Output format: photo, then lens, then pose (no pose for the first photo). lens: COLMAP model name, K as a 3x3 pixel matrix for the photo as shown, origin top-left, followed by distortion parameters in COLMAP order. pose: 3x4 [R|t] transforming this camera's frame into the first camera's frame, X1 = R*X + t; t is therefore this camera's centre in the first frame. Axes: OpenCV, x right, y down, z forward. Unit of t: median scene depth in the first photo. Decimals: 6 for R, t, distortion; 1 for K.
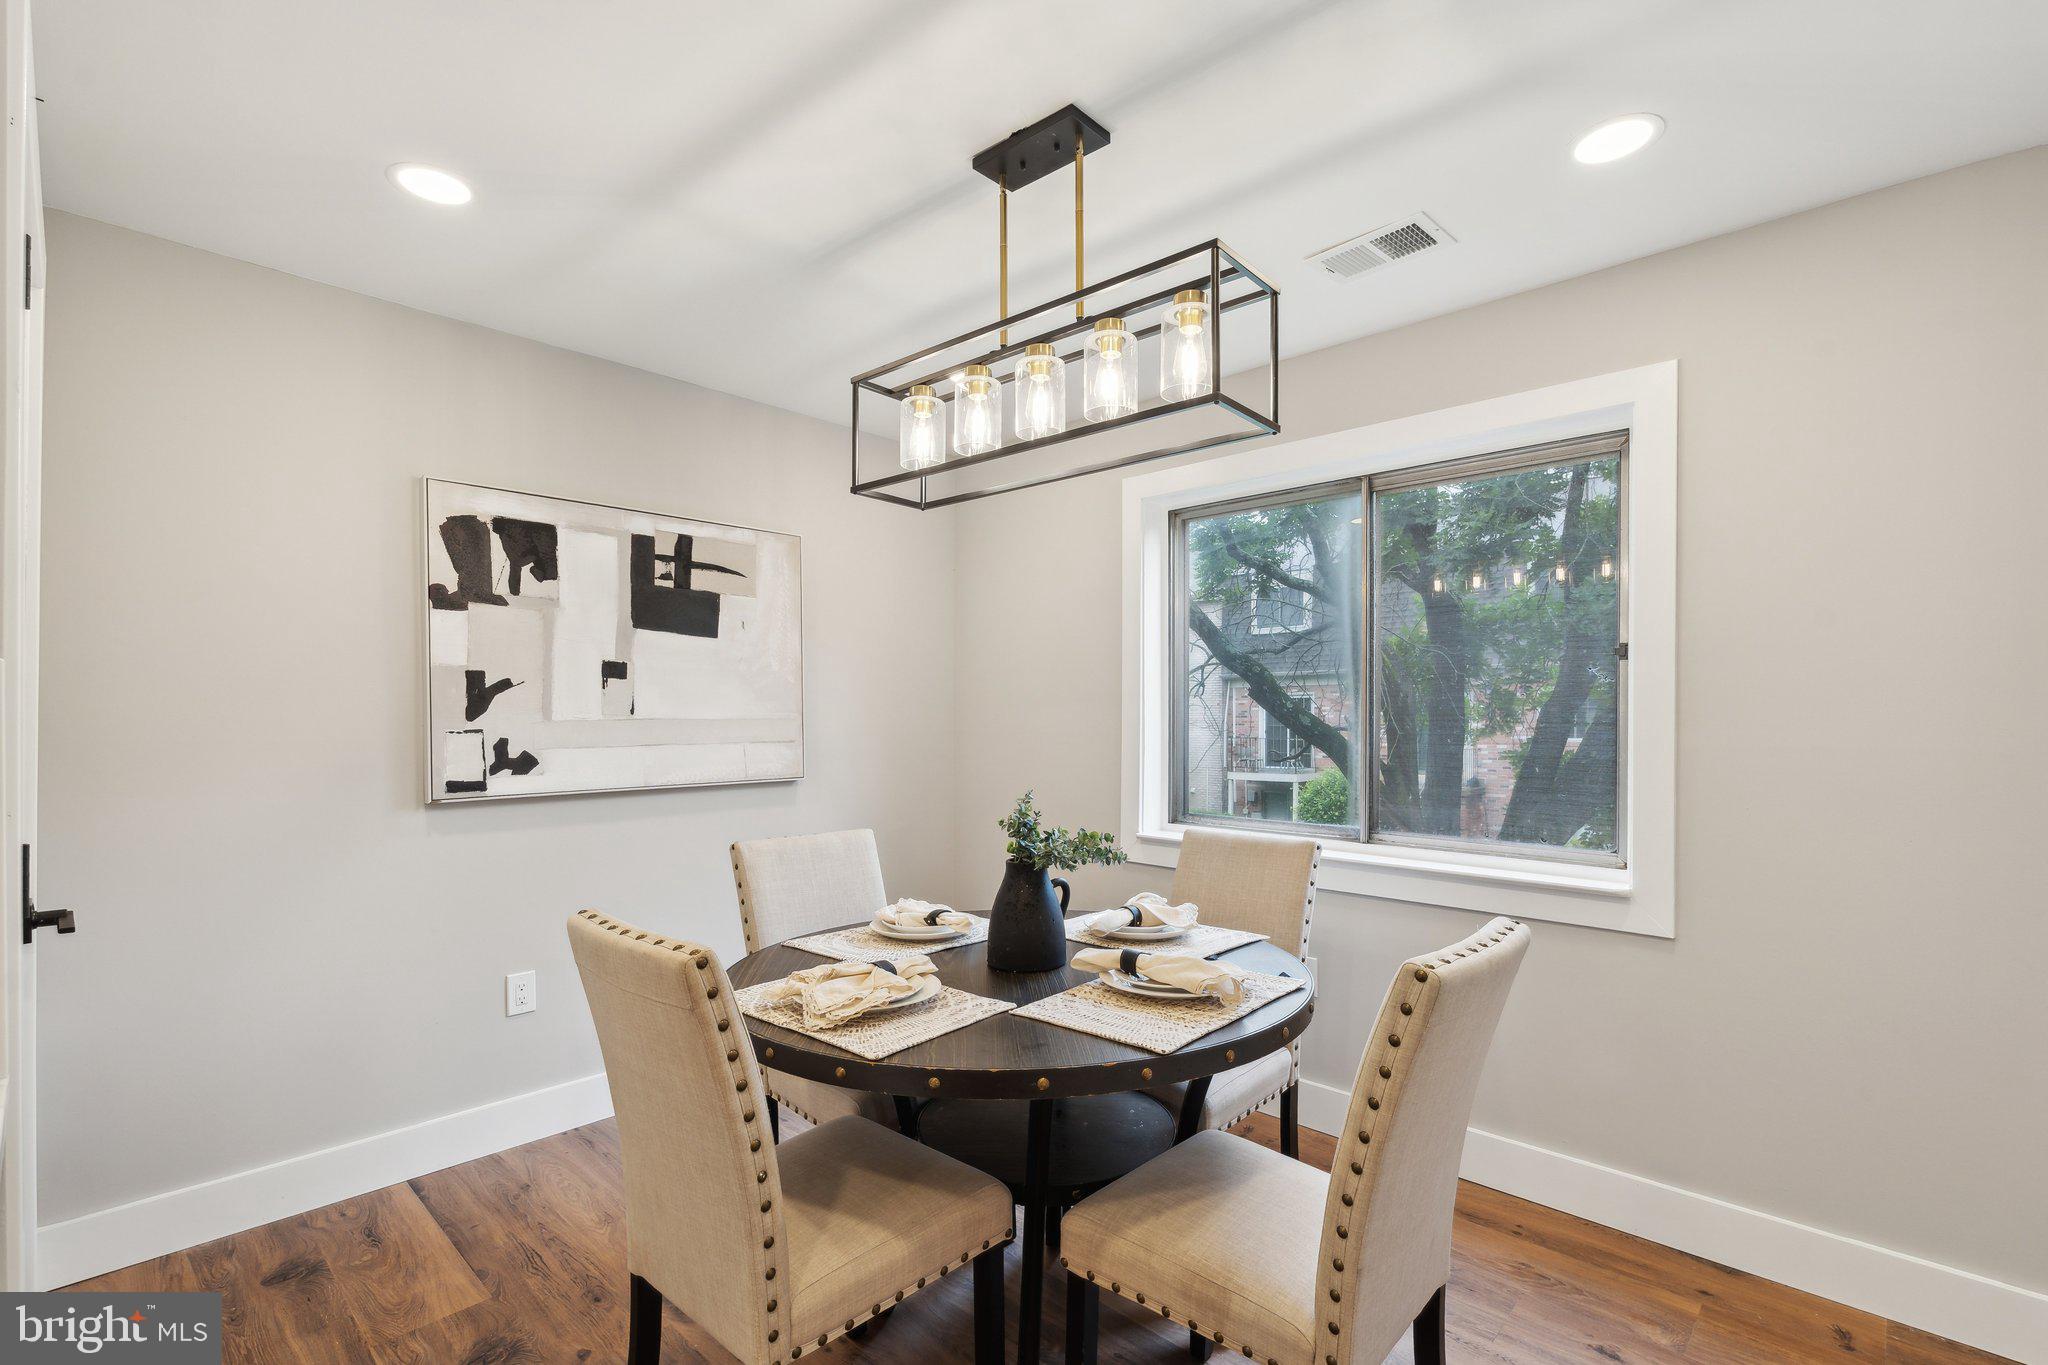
lens RADIAL K [[917.2, 0, 1057.5], [0, 917.2, 715.5], [0, 0, 1]] dist [-0.005225, 0.002783]
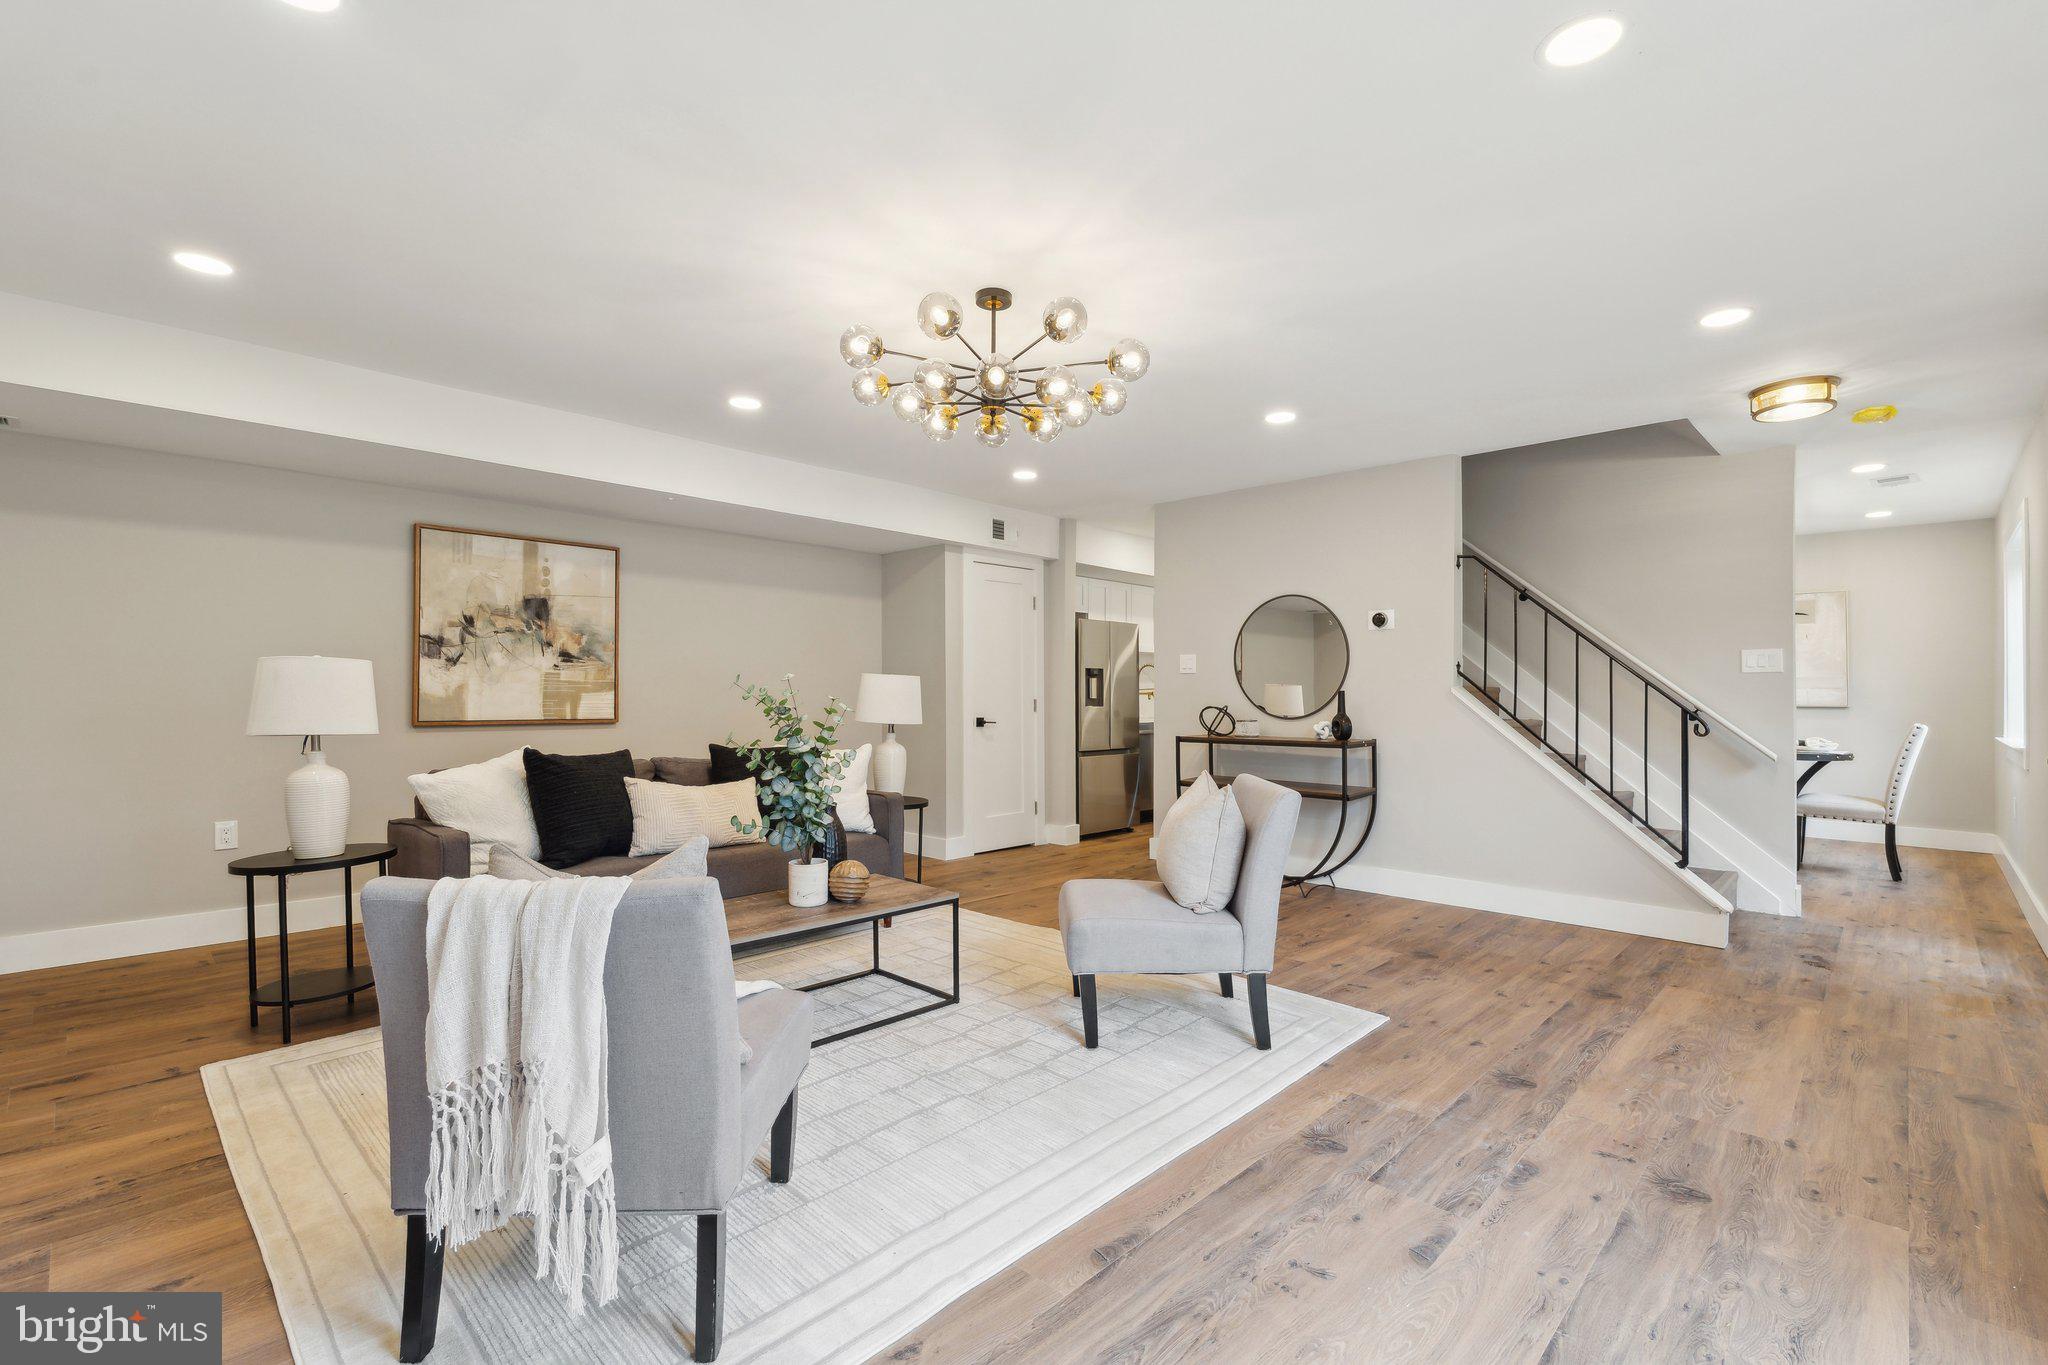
lens RADIAL K [[917.2, 0, 1014.5], [0, 917.2, 683.7], [0, 0, 1]] dist [-0.005225, 0.002783]
pose [[-0.036713, -0.017218, -0.999178, 2.413157], [-0.004644, 0.999844, -0.017059, 0.077910], [0.999315, 0.004014, -0.036787, -1.063152]]
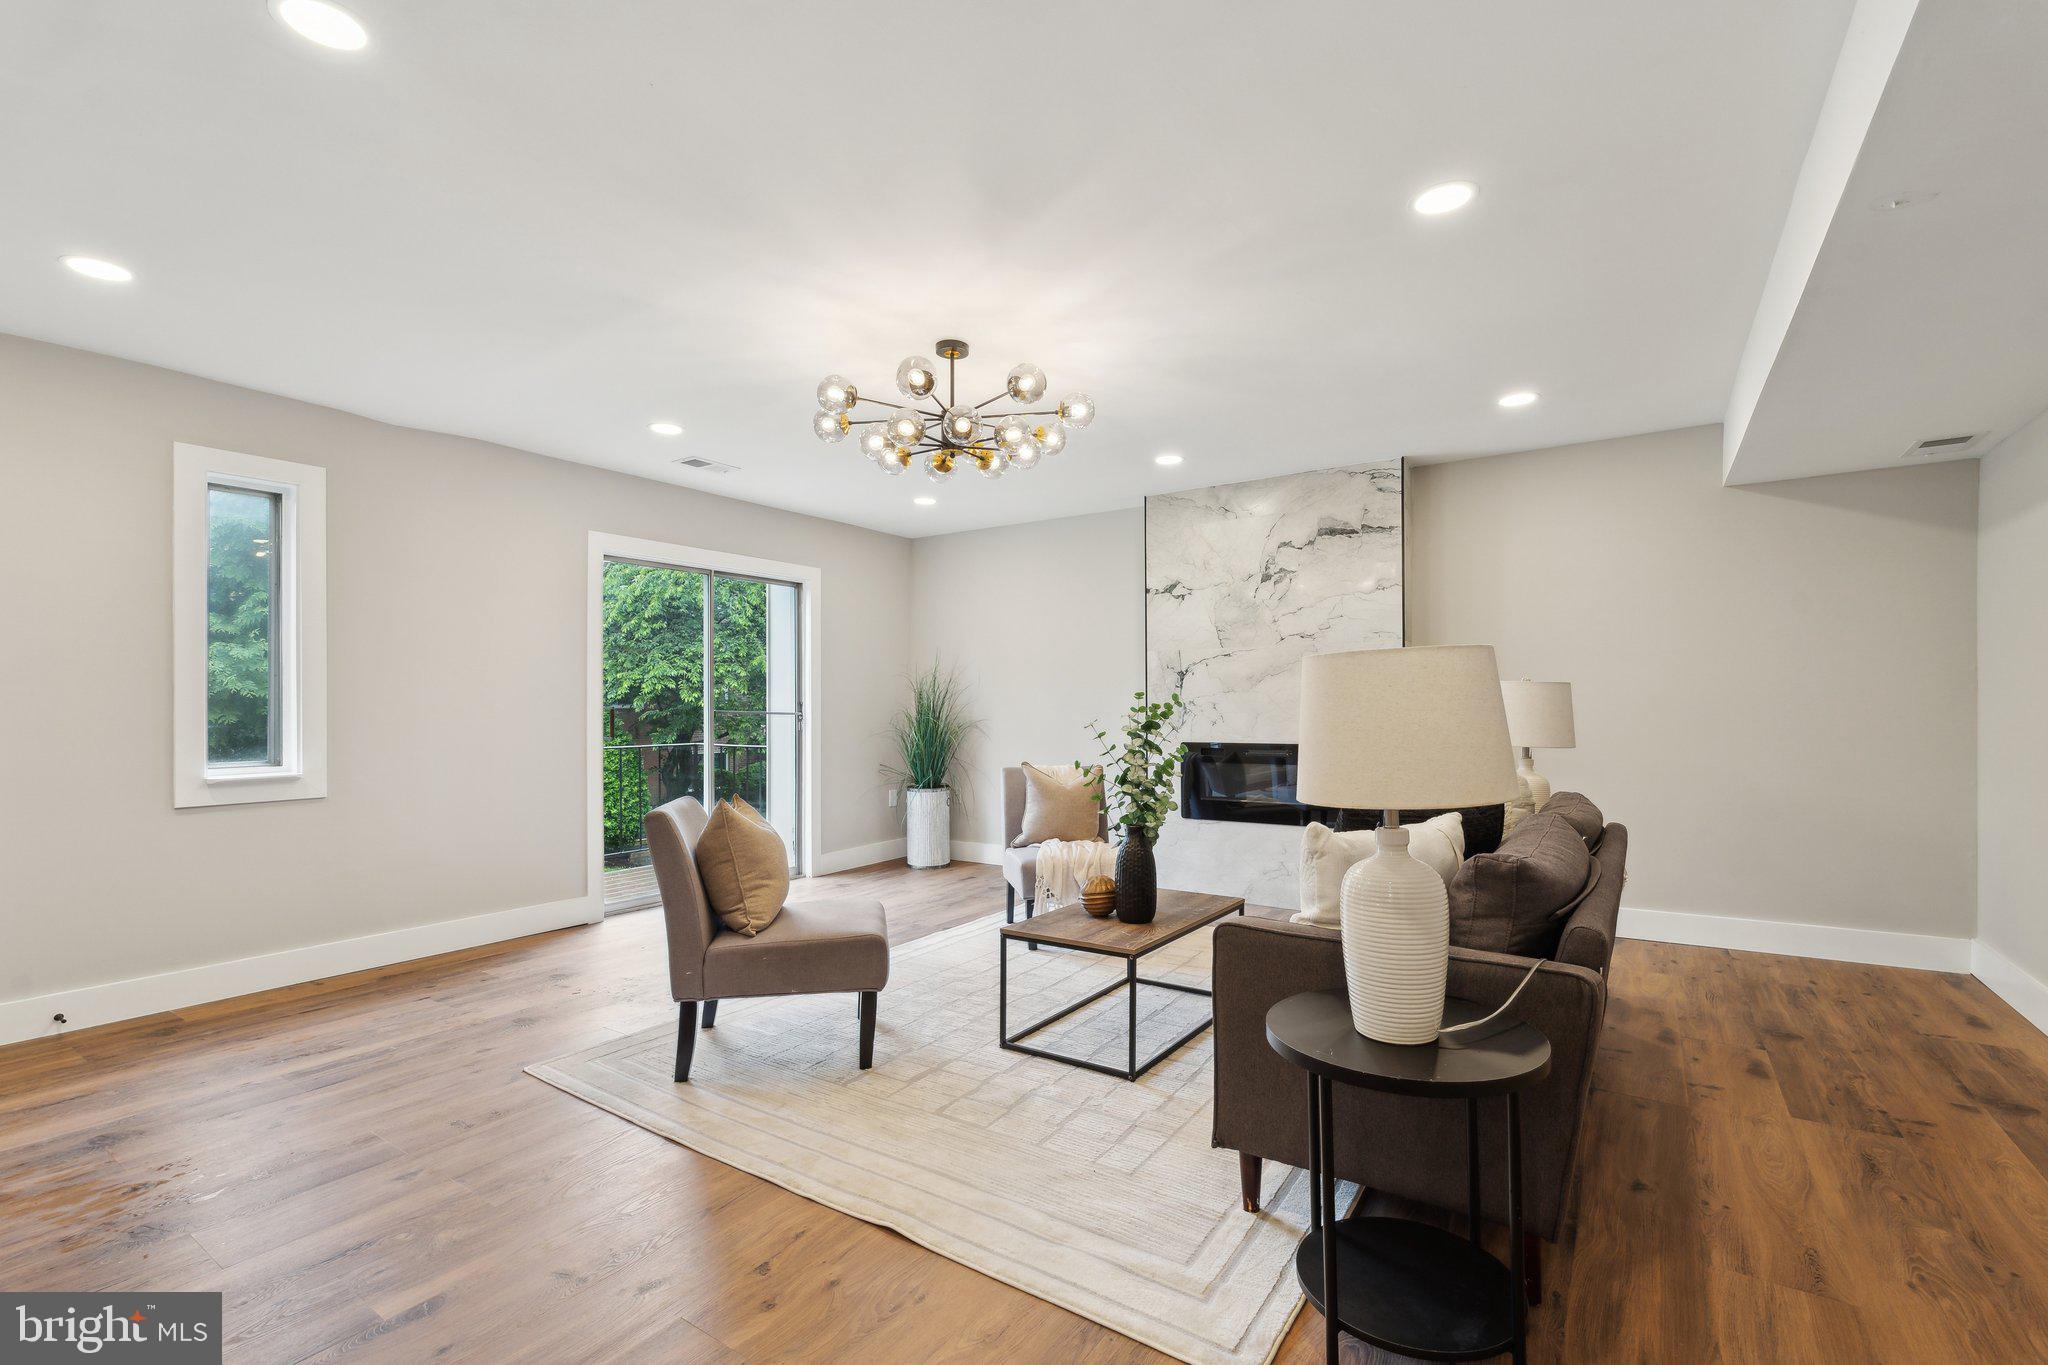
lens RADIAL K [[917.2, 0, 1026.7], [0, 917.2, 693.3], [0, 0, 1]] dist [-0.005225, 0.002783]
pose [[-0.141419, 0.011914, 0.989878, 0.051967], [0.004371, 0.999925, -0.011410, 0.062889], [-0.989940, 0.002713, -0.141460, -1.052615]]
